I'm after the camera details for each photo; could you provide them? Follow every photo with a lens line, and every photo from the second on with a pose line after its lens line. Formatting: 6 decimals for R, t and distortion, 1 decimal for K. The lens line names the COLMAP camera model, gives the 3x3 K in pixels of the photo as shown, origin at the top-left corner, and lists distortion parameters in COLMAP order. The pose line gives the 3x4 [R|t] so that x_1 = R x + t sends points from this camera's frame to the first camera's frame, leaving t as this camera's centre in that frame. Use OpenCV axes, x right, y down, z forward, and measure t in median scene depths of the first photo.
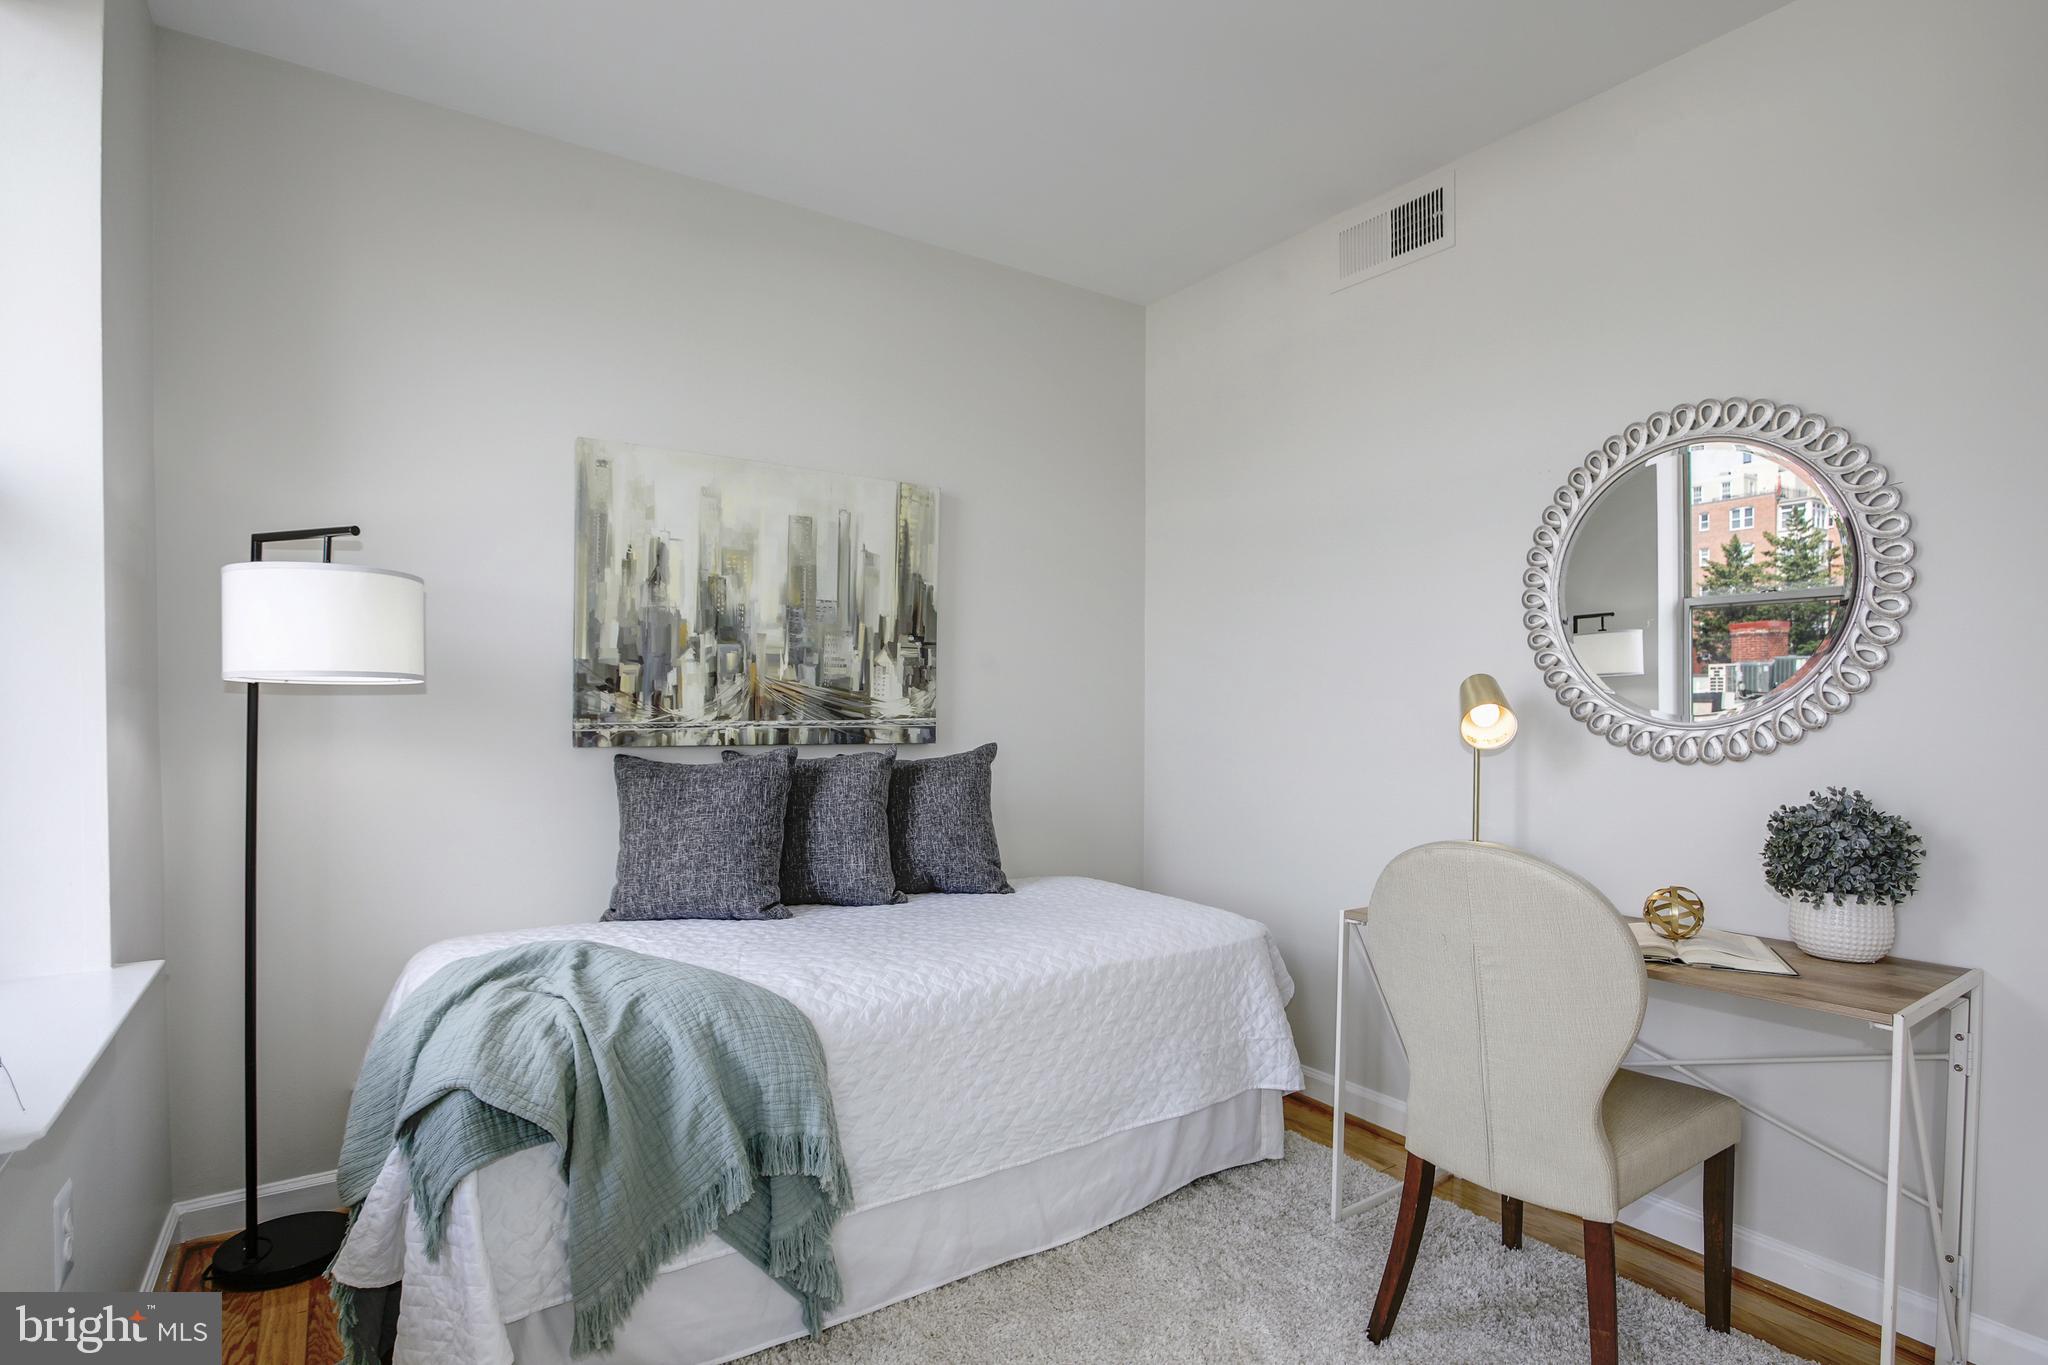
lens RADIAL K [[992.9, 0, 1020.5], [0, 992.9, 720.2], [0, 0, 1]] dist [-0.040930, 0.005444]
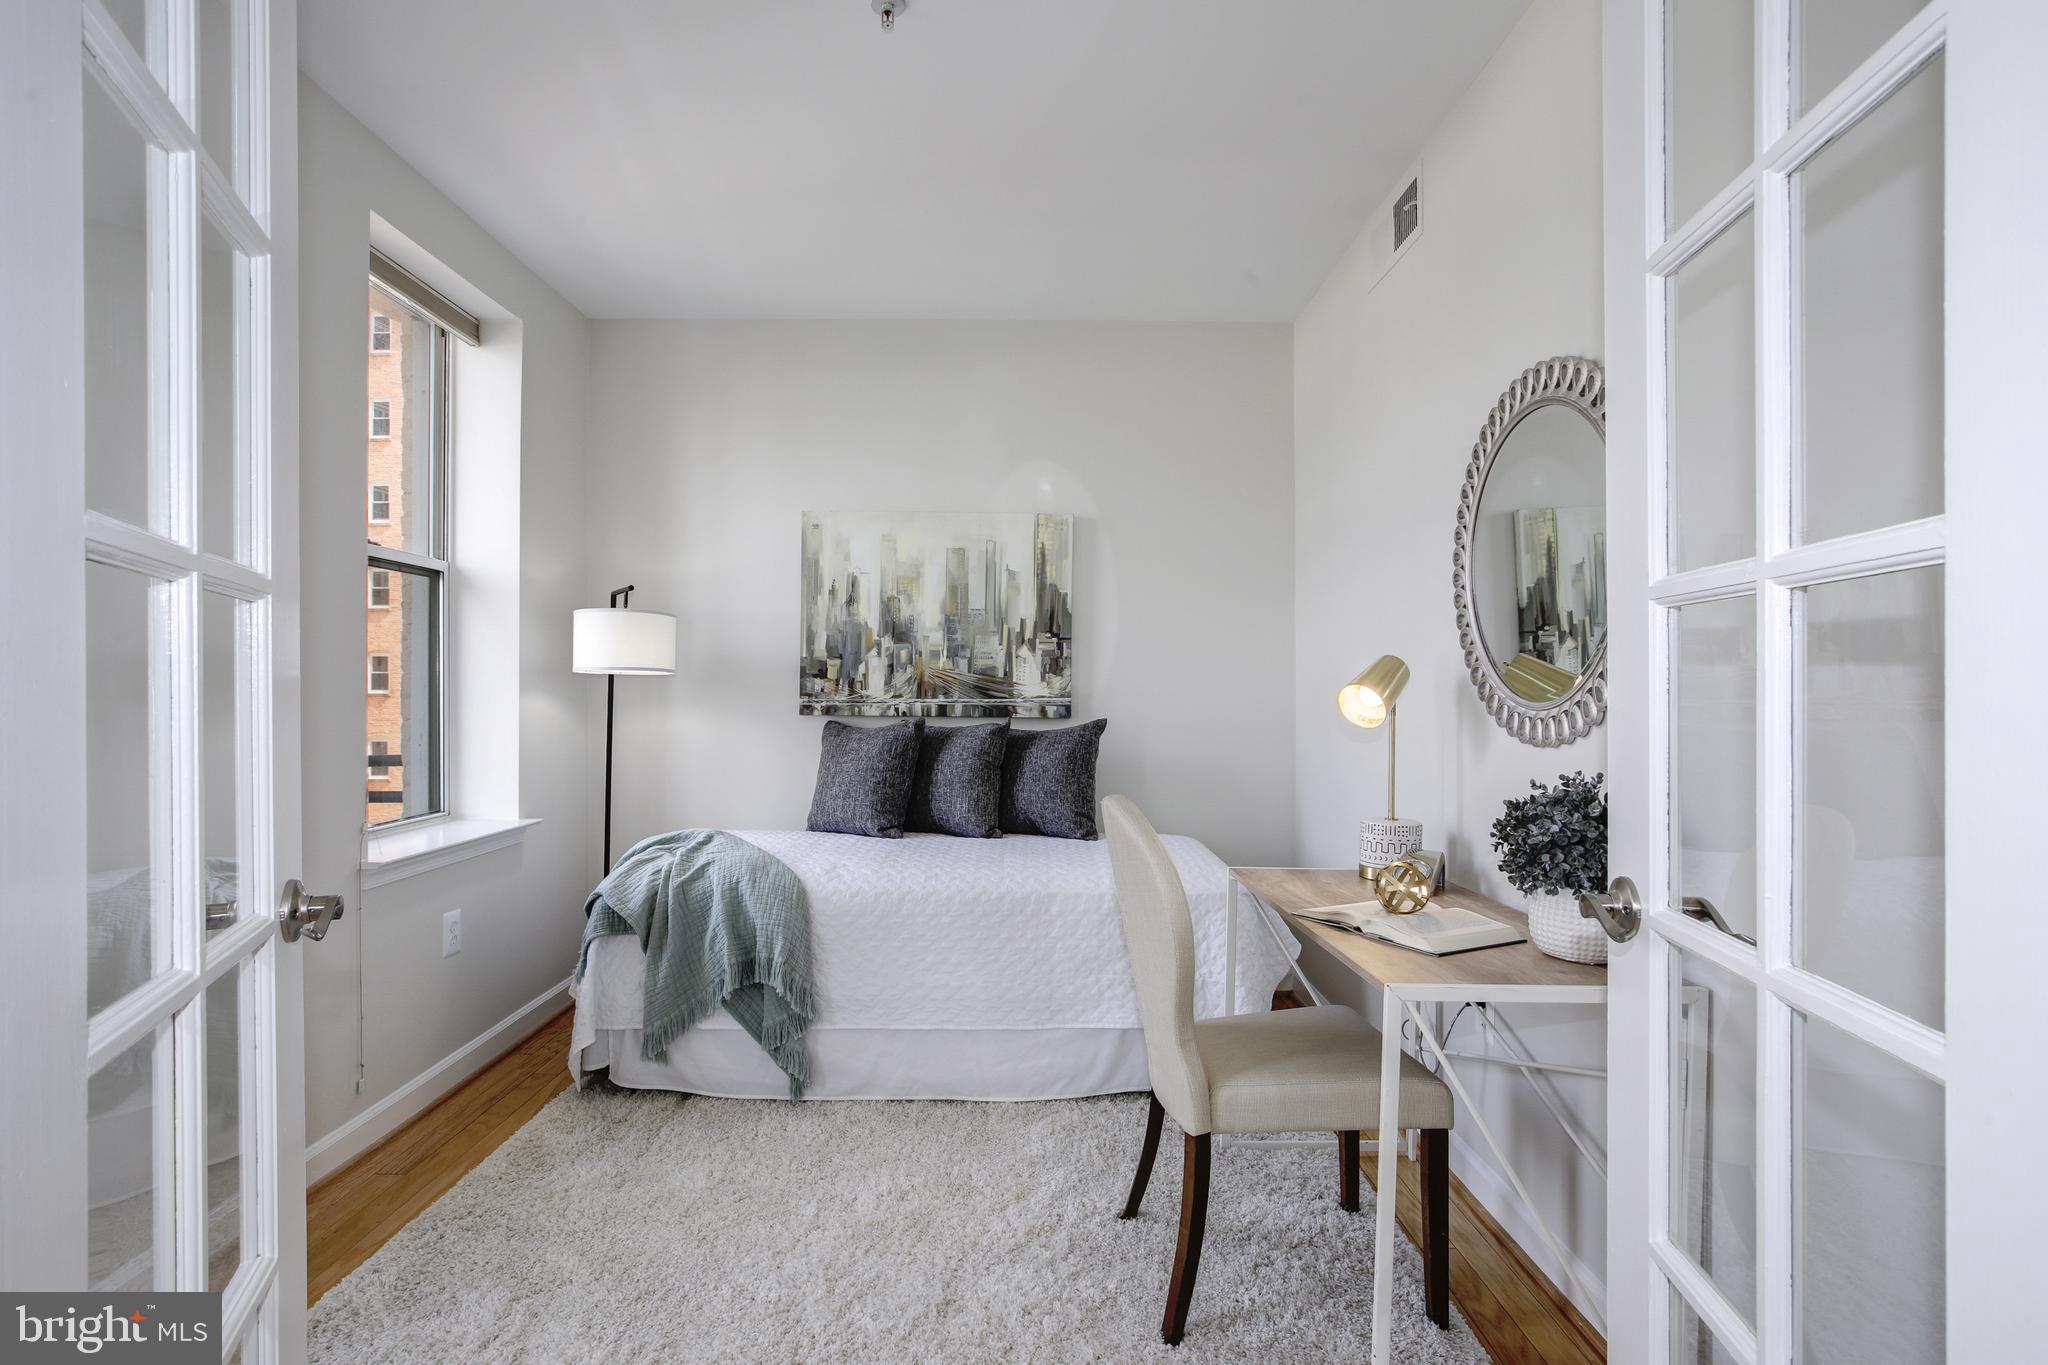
lens RADIAL K [[945.5, 0, 1025.2], [0, 945.5, 681.7], [0, 0, 1]] dist [-0.017186, -0.000107]
pose [[0.836074, -0.005050, -0.548594, 0.605988], [-0.010149, 0.999644, -0.024671, 0.008099], [0.548523, 0.026194, 0.835725, -0.027704]]
